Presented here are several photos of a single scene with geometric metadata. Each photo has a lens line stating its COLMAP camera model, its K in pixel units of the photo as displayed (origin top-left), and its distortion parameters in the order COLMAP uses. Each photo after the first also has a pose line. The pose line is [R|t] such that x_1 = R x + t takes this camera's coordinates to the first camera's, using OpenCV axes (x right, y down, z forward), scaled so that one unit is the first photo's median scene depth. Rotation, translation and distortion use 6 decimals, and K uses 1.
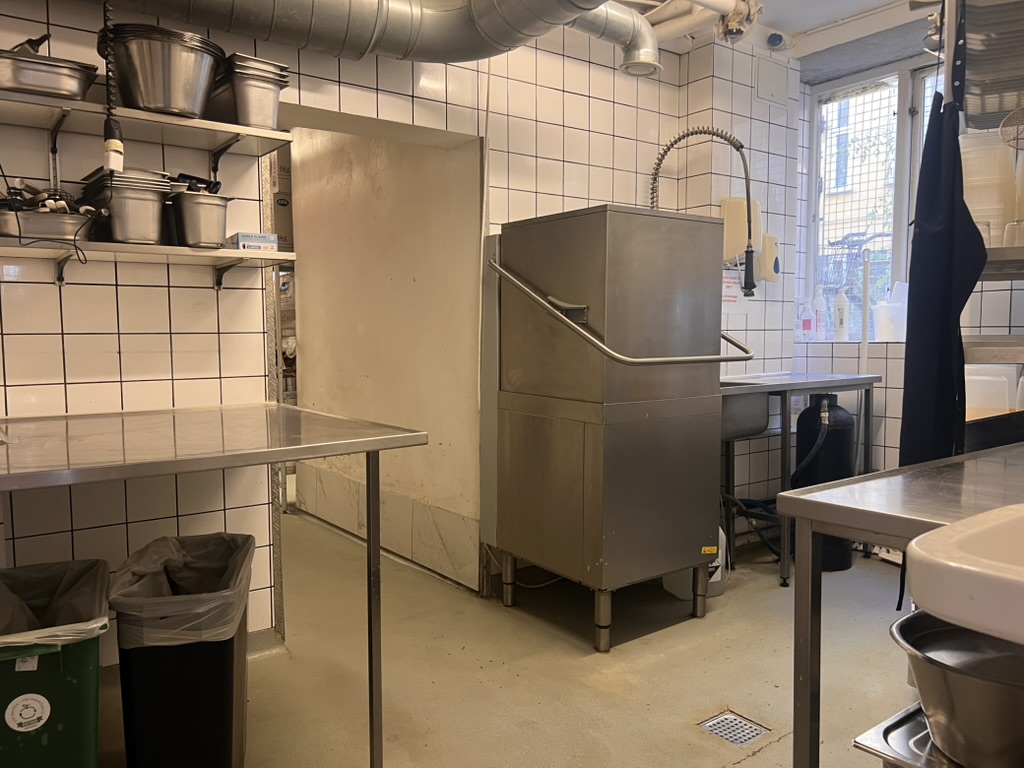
lens RADIAL K [[771.6, 0, 515.4], [0, 771.6, 384.3], [0, 0, 1]] dist [0.060278, -0.066128]
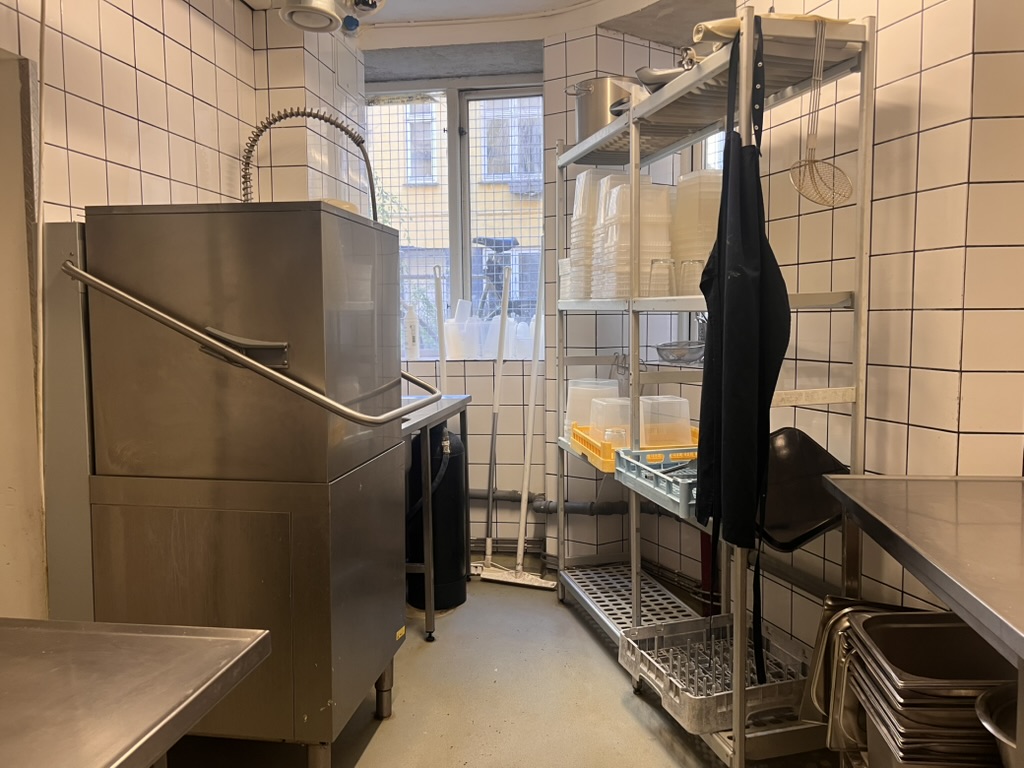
lens RADIAL K [[771.6, 0, 511.8], [0, 771.6, 374.4], [0, 0, 1]] dist [0.060278, -0.066128]
pose [[0.715445, -0.056476, 0.696382, -0.181512], [0.060215, 0.998003, 0.019073, -0.054611], [-0.696069, 0.028287, 0.717418, 0.267391]]
